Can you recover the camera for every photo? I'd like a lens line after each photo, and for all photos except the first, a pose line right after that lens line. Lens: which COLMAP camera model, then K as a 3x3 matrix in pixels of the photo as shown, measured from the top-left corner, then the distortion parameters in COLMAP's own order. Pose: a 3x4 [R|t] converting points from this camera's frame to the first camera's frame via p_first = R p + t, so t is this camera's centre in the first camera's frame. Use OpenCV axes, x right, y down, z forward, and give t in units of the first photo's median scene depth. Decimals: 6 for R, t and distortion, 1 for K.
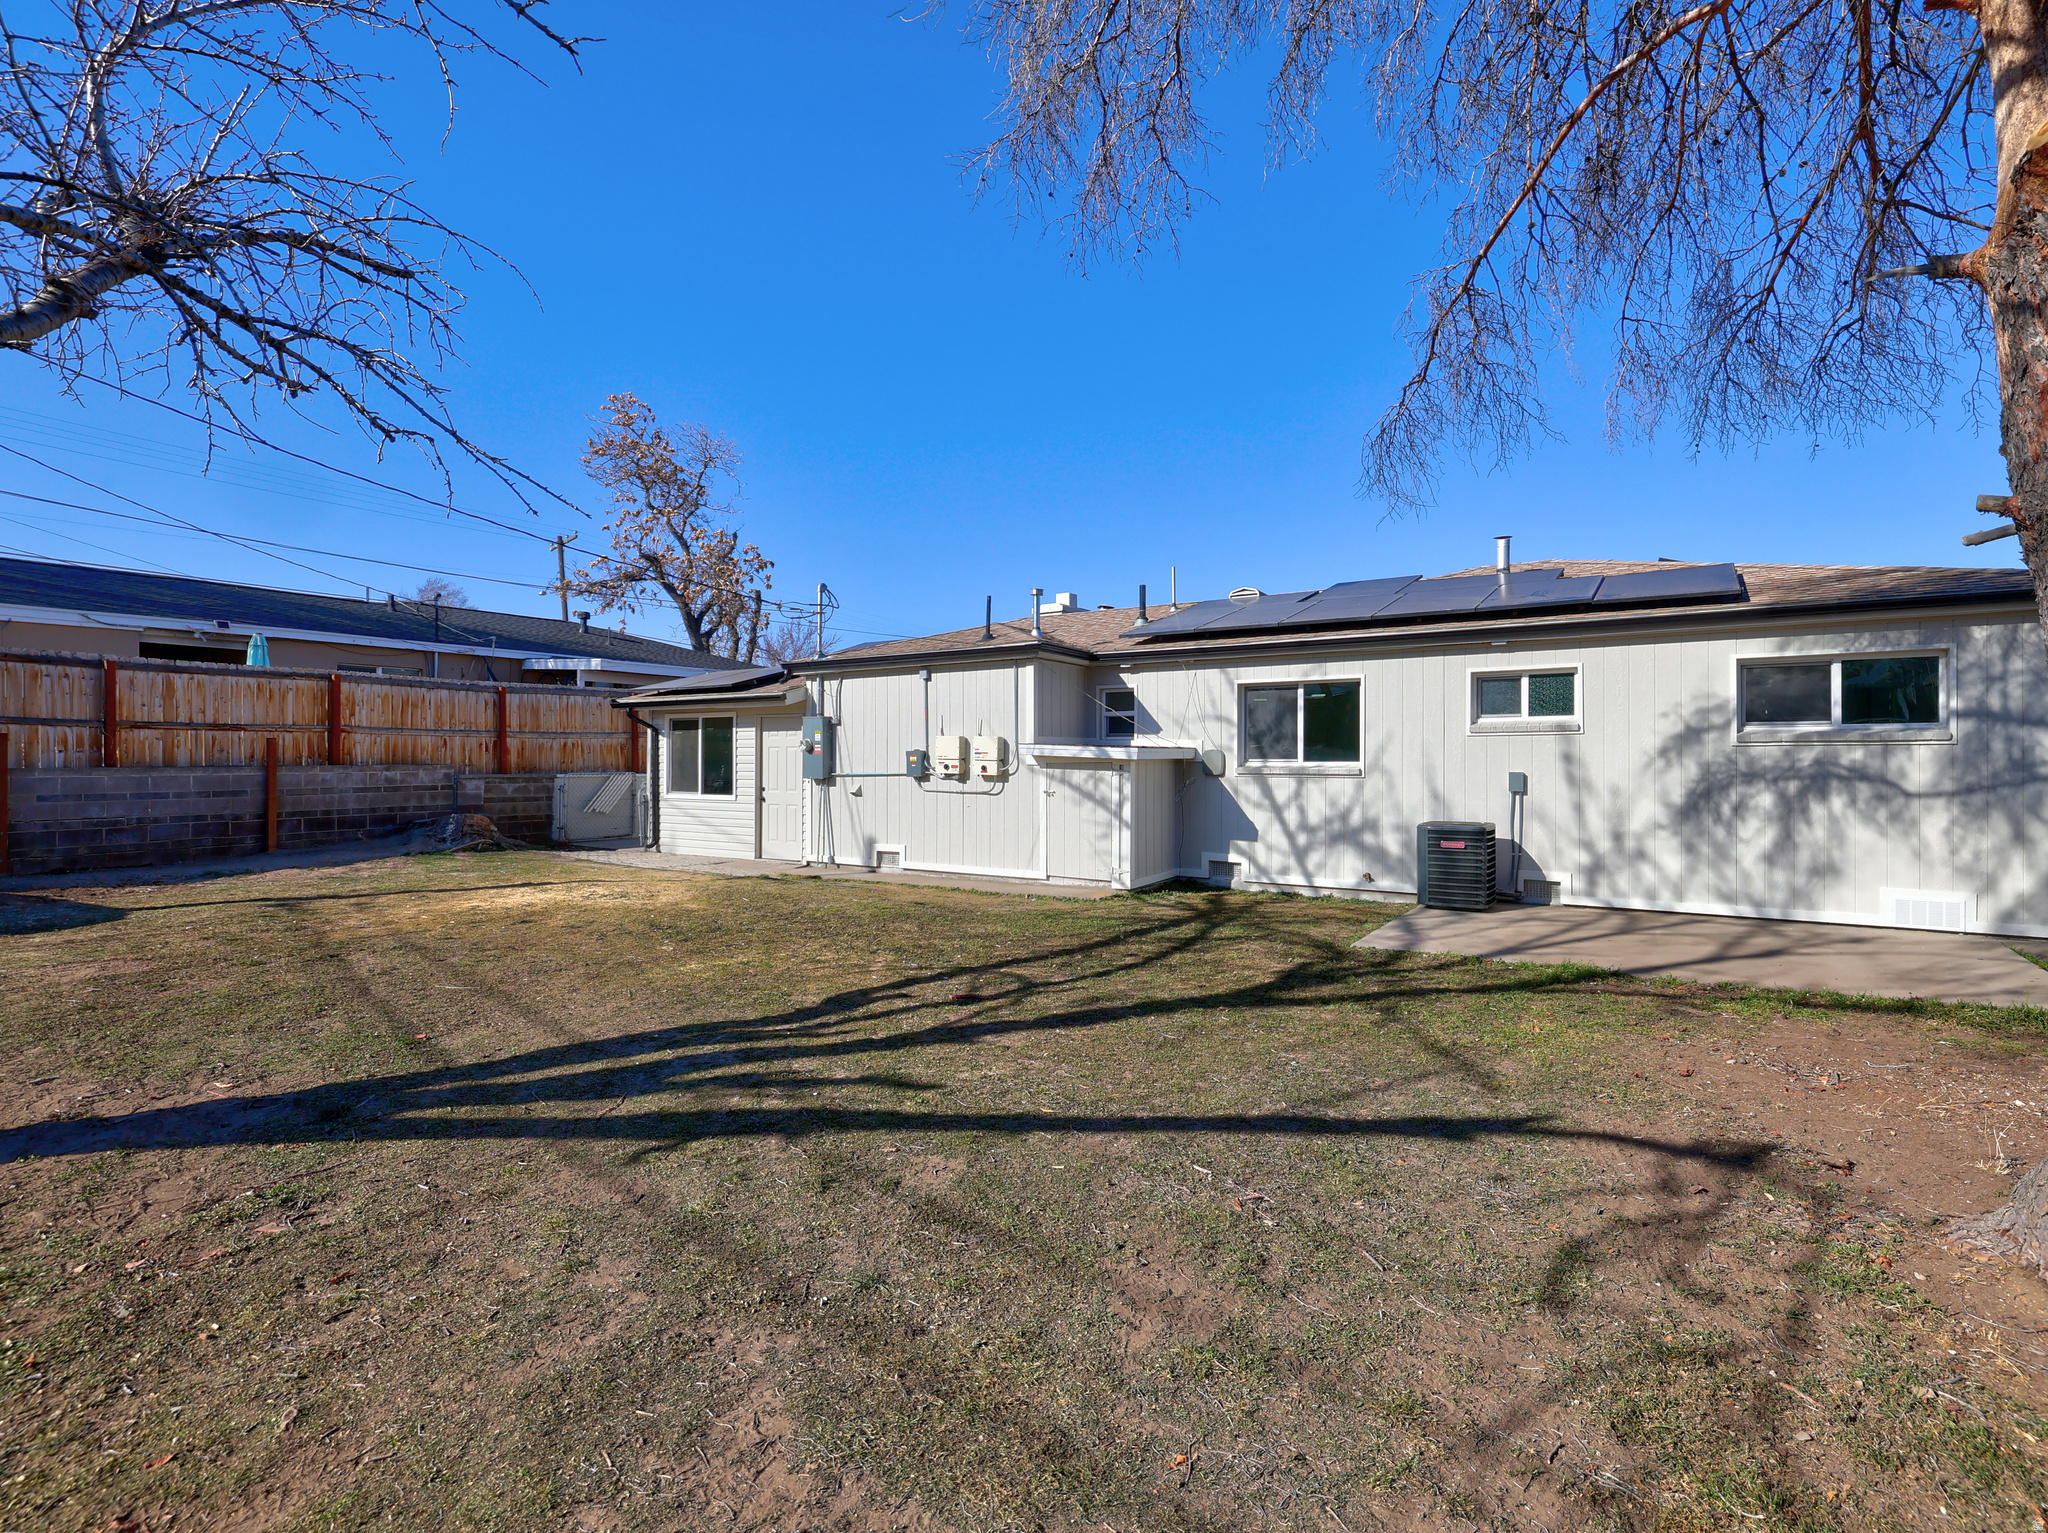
lens RADIAL K [[995.1, 0, 1016.0], [0, 995.1, 753.7], [0, 0, 1]] dist [-0.001948, -0.000511]
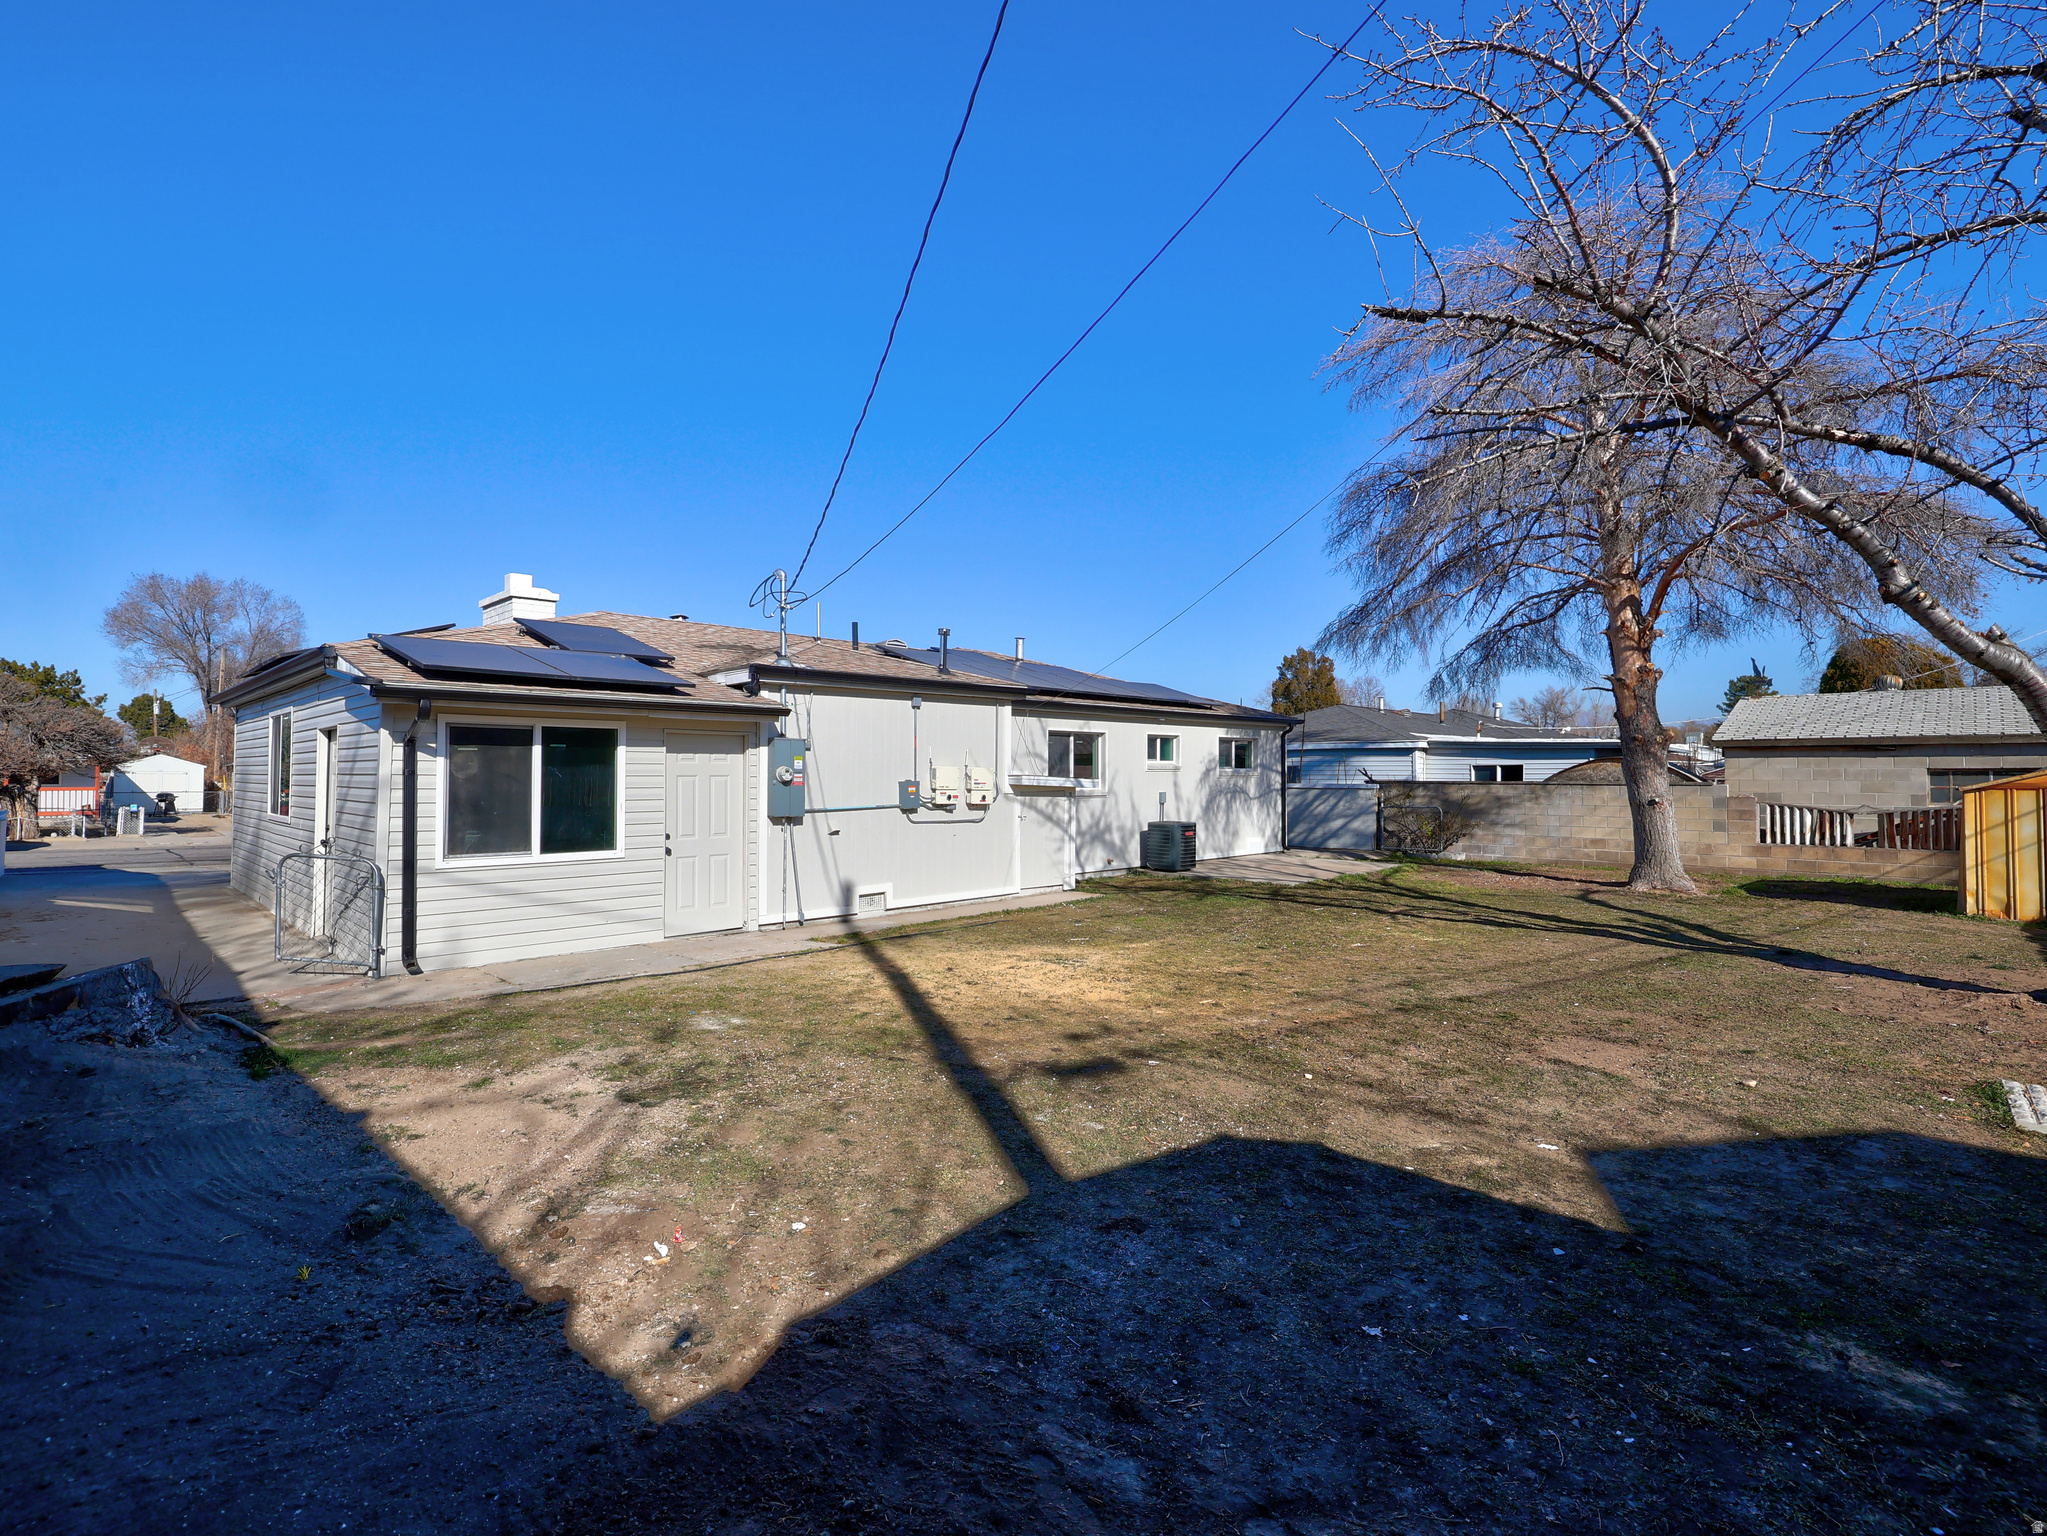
lens RADIAL K [[994.6, 0, 1015.5], [0, 994.6, 755.3], [0, 0, 1]] dist [-0.001948, -0.000511]
pose [[0.185656, 0.018908, 0.982433, -1.124336], [-0.003869, 0.999821, -0.018512, -0.011541], [-0.982607, -0.000365, 0.185696, 0.807649]]
